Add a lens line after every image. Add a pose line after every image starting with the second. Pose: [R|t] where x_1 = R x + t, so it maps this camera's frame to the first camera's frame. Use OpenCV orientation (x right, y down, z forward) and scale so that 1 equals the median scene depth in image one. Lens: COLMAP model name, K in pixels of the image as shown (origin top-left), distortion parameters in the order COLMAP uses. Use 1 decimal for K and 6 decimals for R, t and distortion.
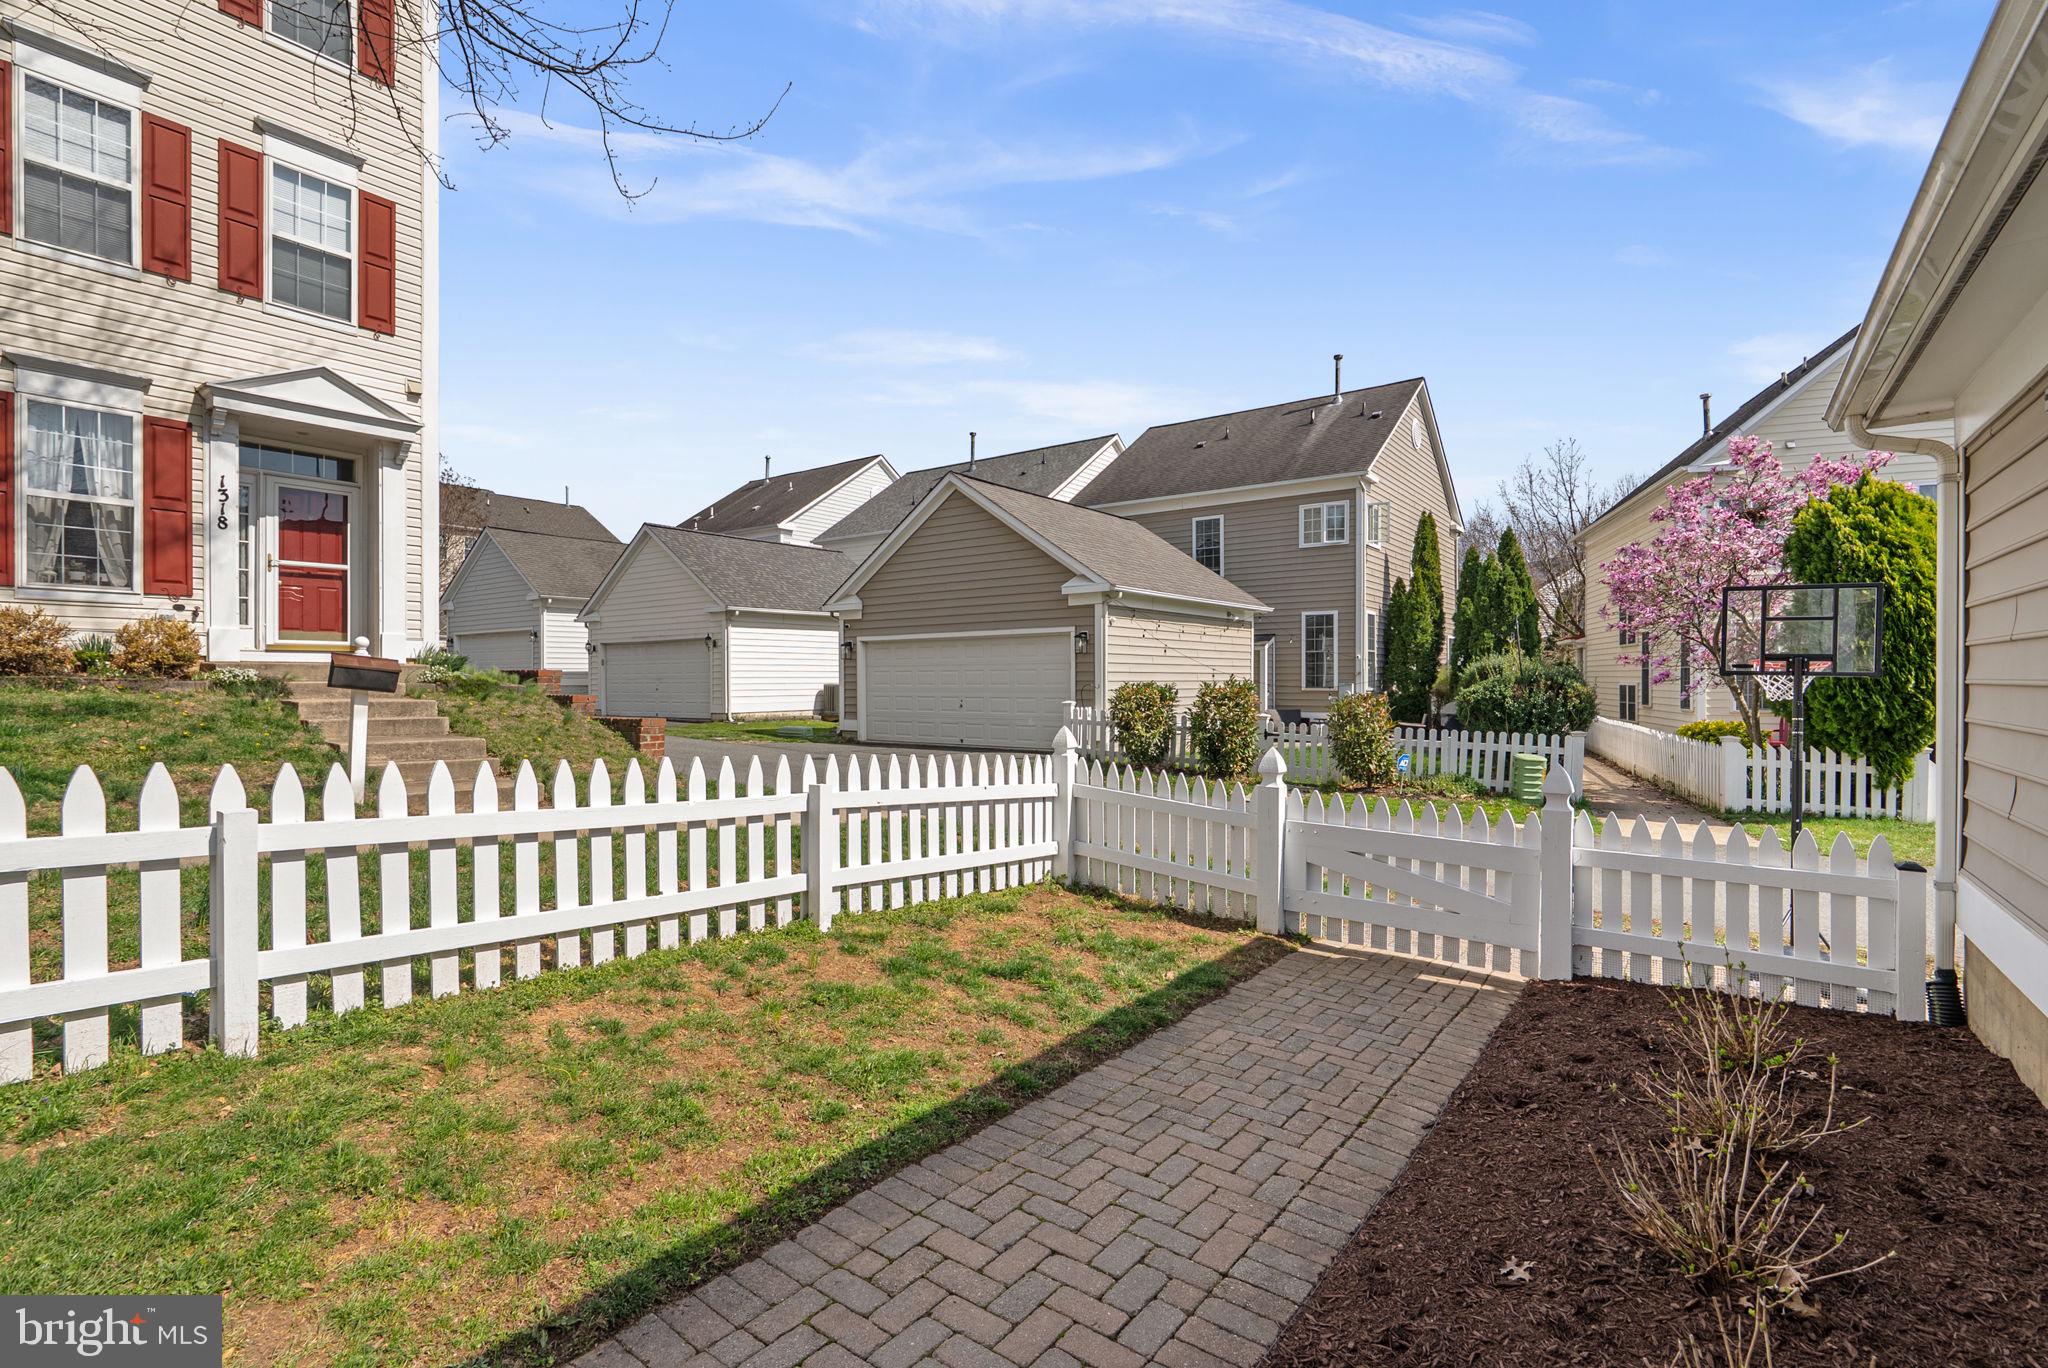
lens RADIAL K [[938.8, 0, 1024.0], [0, 938.8, 684.0], [0, 0, 1]] dist [-0.000399, 0.001614]
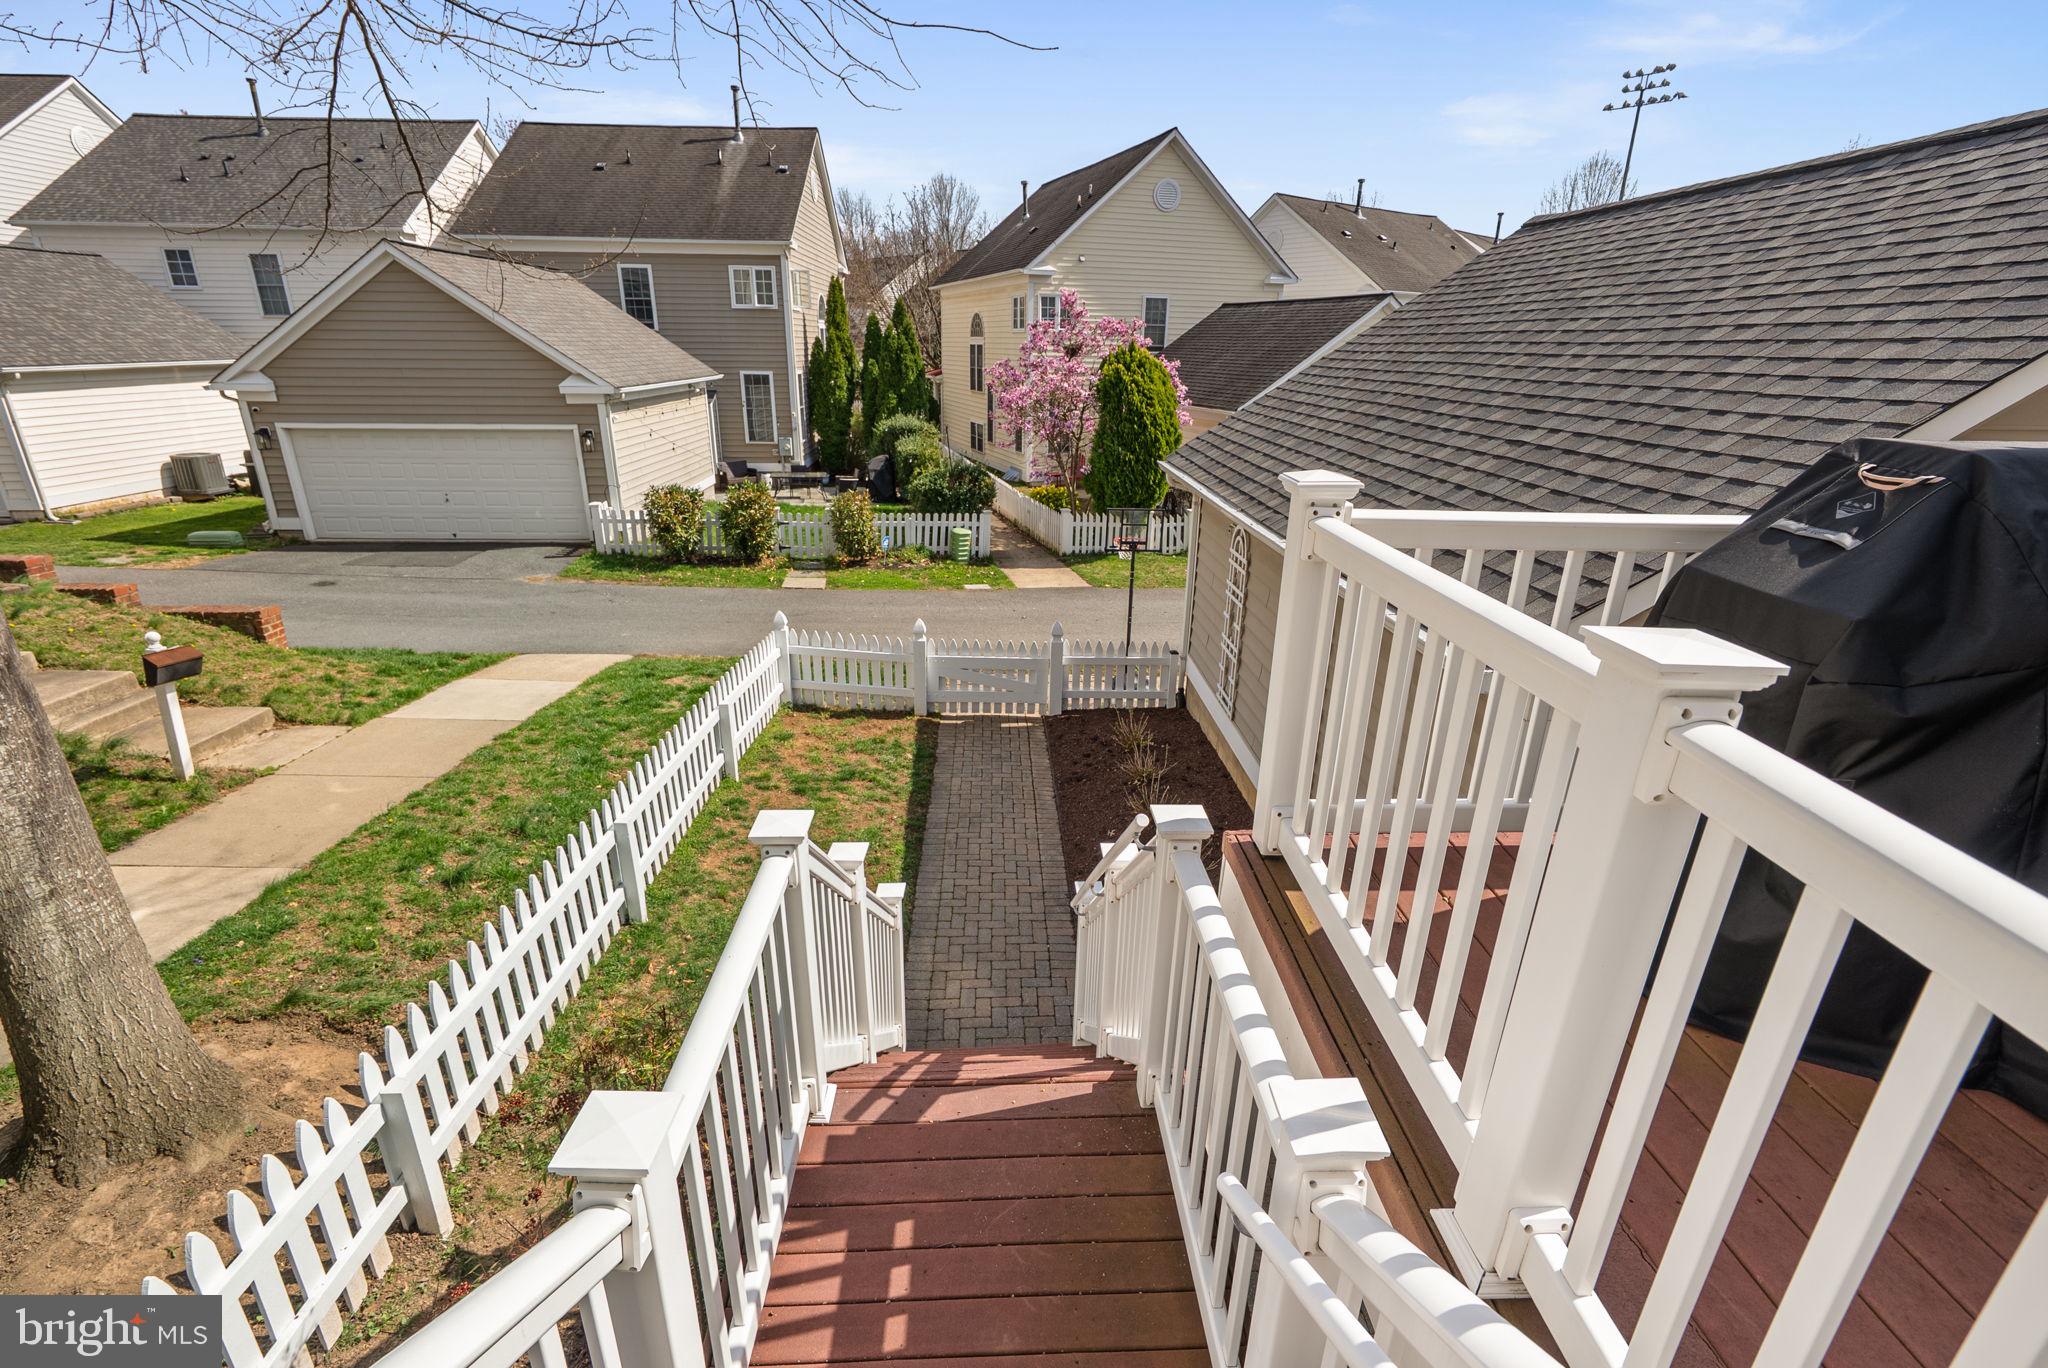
lens RADIAL K [[934.4, 0, 1024.0], [0, 934.4, 684.0], [0, 0, 1]] dist [-0.002757, -0.000363]
pose [[0.784134, -0.202488, 0.586628, -0.265194], [-0.010183, 0.940947, 0.338400, -0.171601], [-0.620508, -0.271325, 0.735767, -0.193448]]
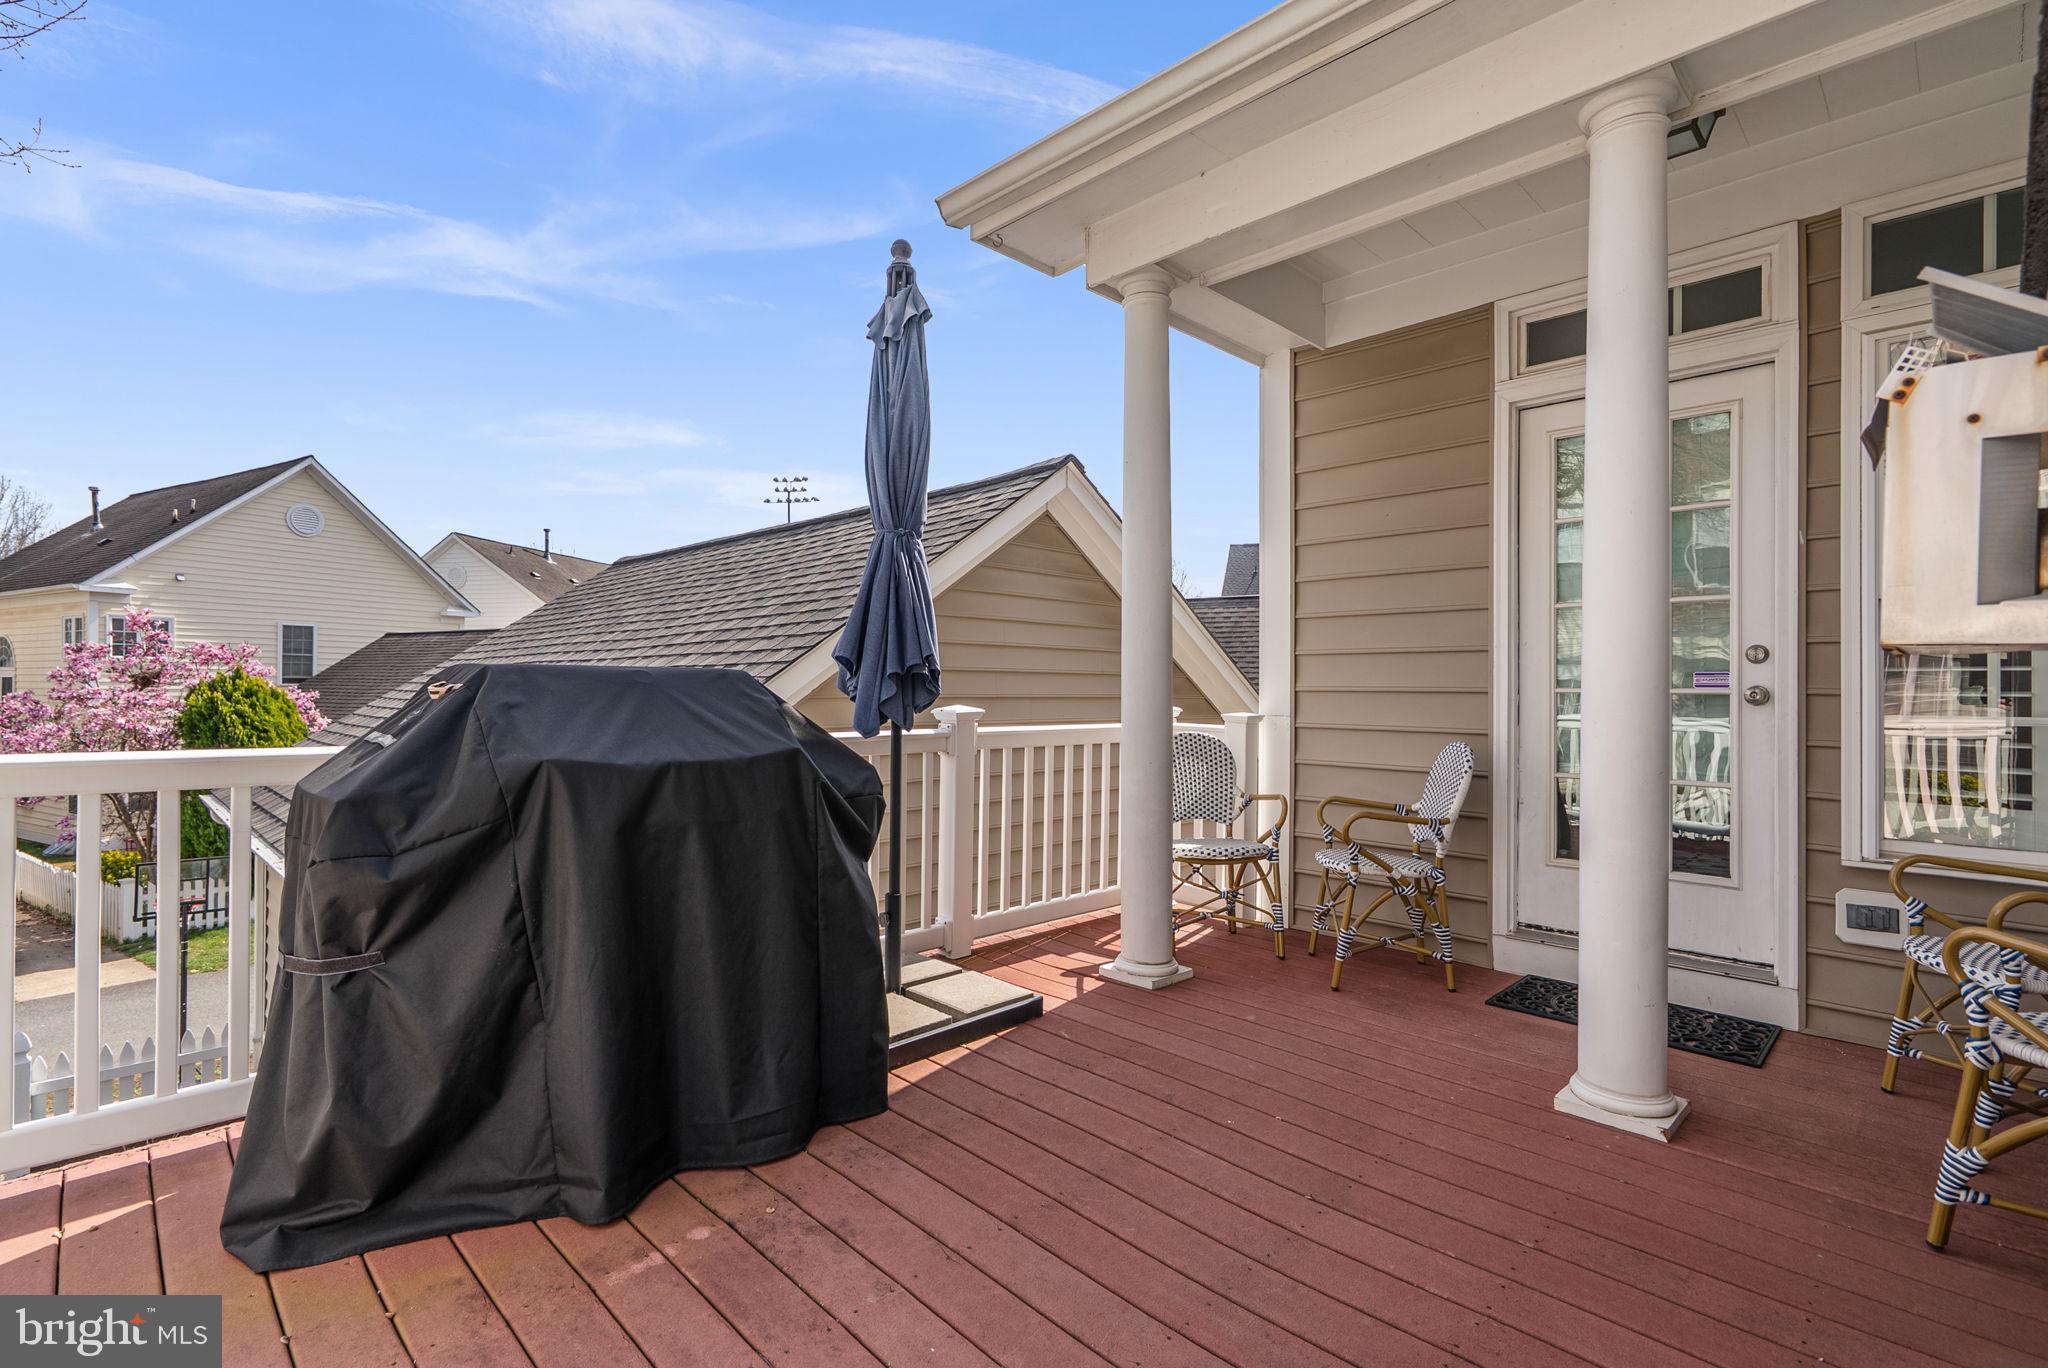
lens RADIAL K [[938.8, 0, 1024.0], [0, 938.8, 684.0], [0, 0, 1]] dist [-0.000399, 0.001614]
pose [[0.151813, 0.005242, 0.988395, -0.229151], [-0.000039, 0.999986, -0.005297, -0.157470], [-0.988409, 0.000766, 0.151811, -0.273585]]
